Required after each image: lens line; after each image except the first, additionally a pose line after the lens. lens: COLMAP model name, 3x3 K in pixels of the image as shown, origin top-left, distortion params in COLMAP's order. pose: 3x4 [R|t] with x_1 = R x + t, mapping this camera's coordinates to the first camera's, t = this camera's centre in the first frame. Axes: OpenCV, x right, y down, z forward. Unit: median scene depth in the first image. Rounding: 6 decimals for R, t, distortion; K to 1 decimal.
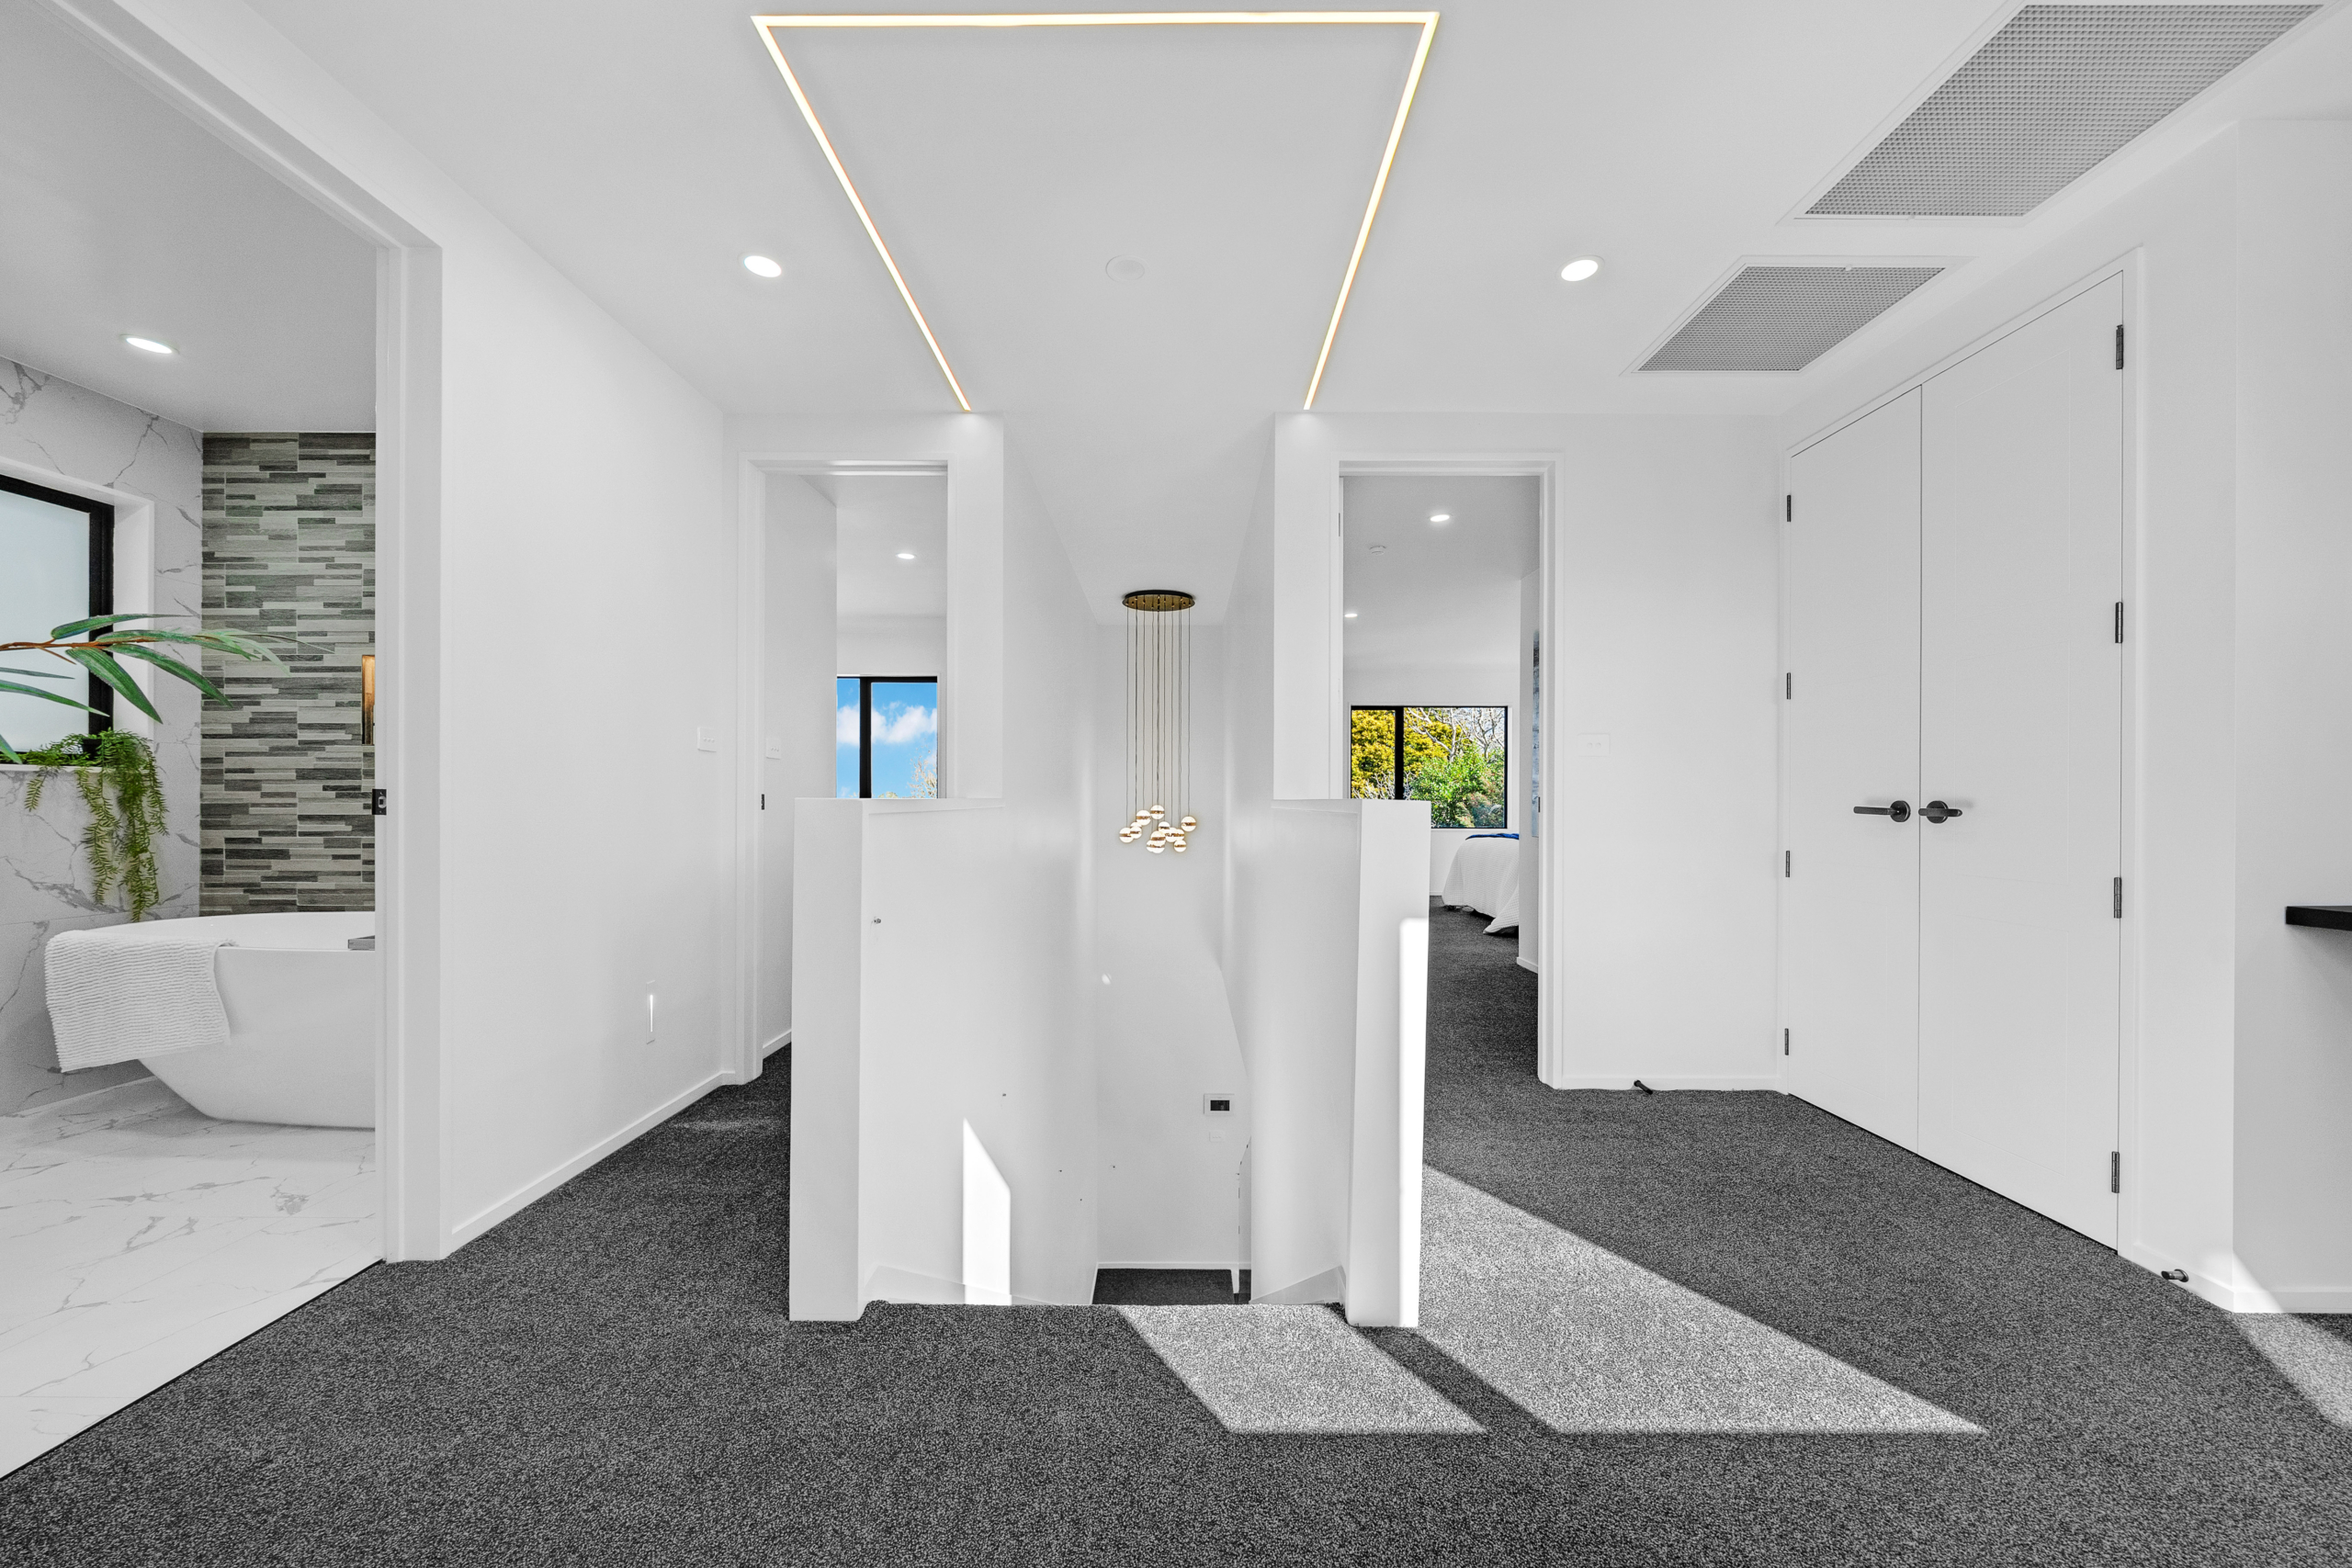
lens RADIAL K [[835.6, 0, 1175.0], [0, 835.6, 796.0], [0, 0, 1]] dist [-0.000375, -0.000013]
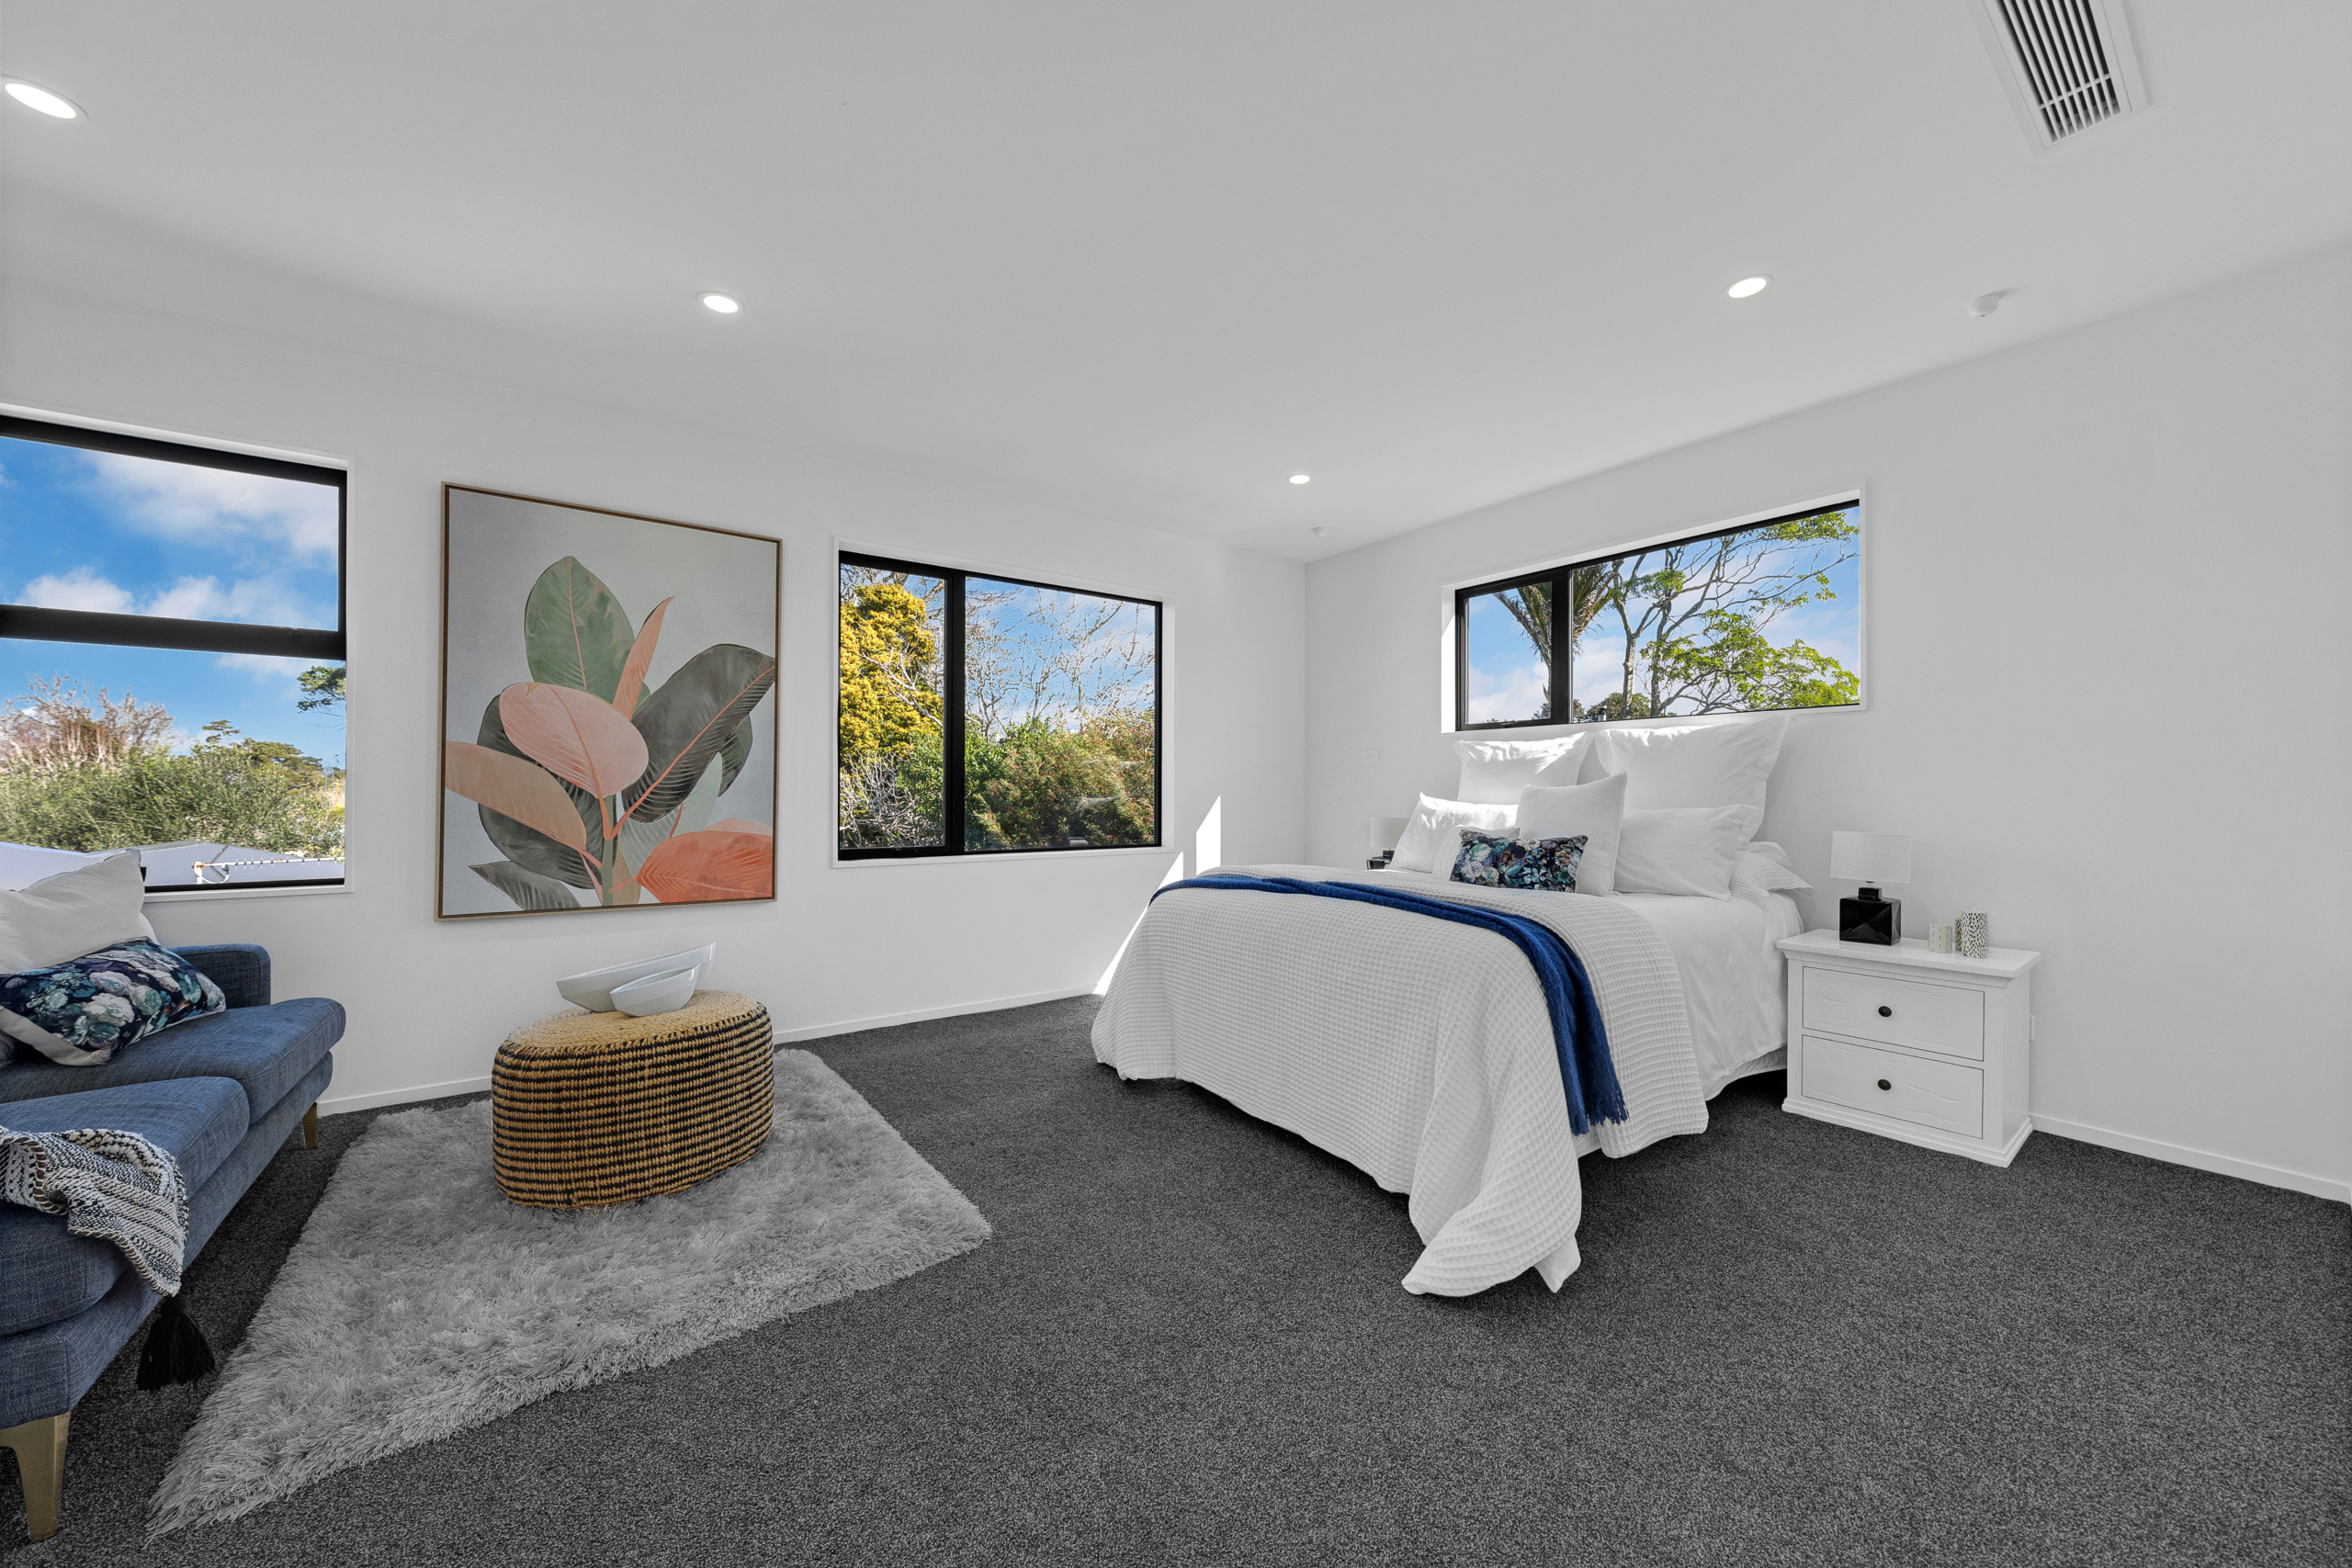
lens RADIAL K [[835.6, 0, 1181.6], [0, 835.6, 788.7], [0, 0, 1]] dist [-0.000375, -0.000013]
pose [[0.807269, -0.000053, 0.590184, 0.060488], [-0.002686, 0.999989, 0.003764, 0.000544], [-0.590178, -0.004624, 0.807260, 0.320243]]
